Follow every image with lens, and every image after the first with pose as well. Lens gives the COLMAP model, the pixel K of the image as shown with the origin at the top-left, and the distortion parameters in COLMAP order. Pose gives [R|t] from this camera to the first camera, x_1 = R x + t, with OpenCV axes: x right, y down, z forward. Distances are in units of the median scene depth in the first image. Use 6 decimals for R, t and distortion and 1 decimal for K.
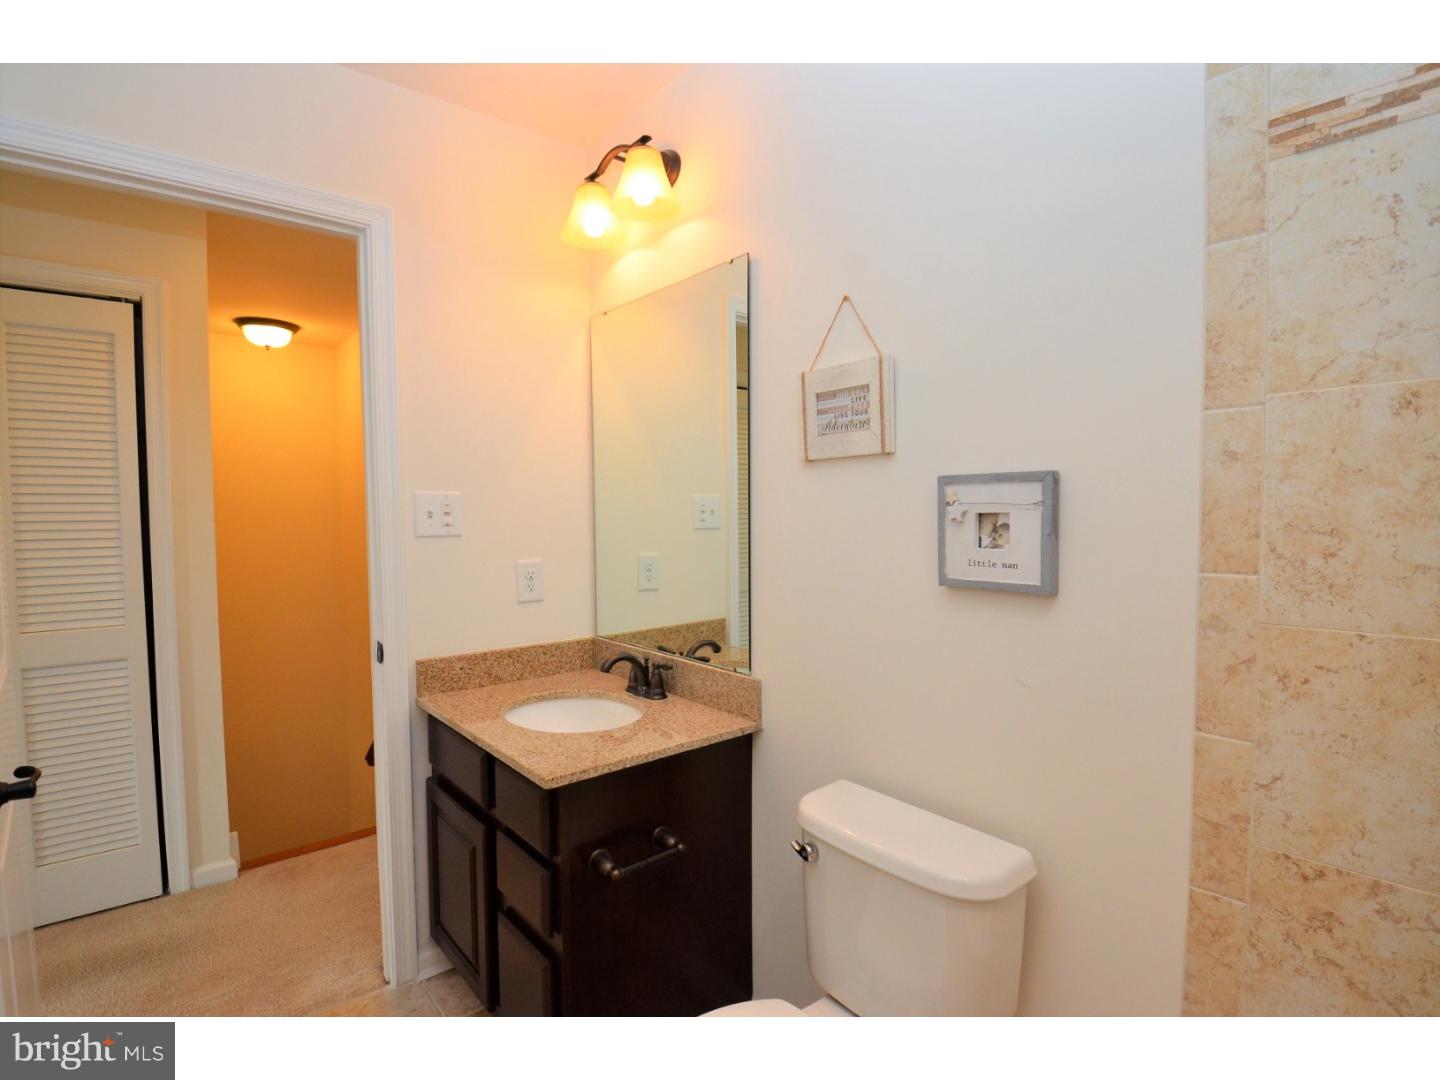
lens RADIAL K [[703.7, 0, 720.0], [0, 703.7, 540.0], [0, 0, 1]] dist [0.001099, -0.057489]
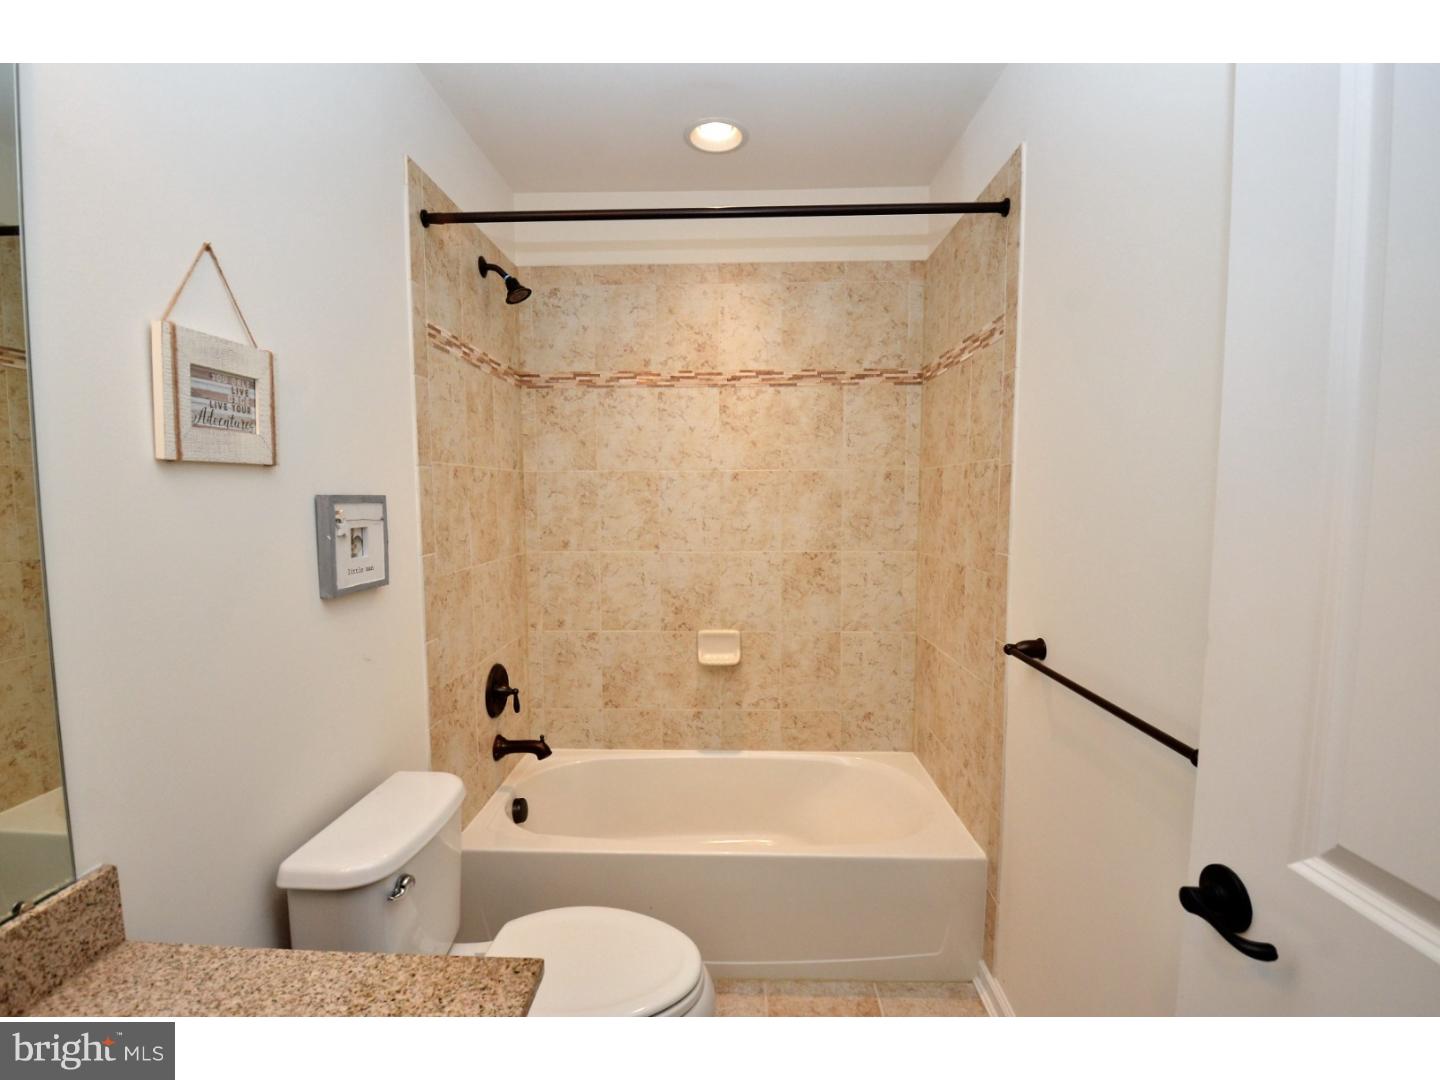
lens RADIAL K [[635.7, 0, 698.7], [0, 635.7, 545.2], [0, 0, 1]] dist [0.011962, -0.026645]
pose [[-0.726115, -0.031050, 0.686872, -0.675353], [0.050001, 0.993950, 0.097790, -0.073445], [-0.685753, 0.105351, -0.720170, 1.182738]]
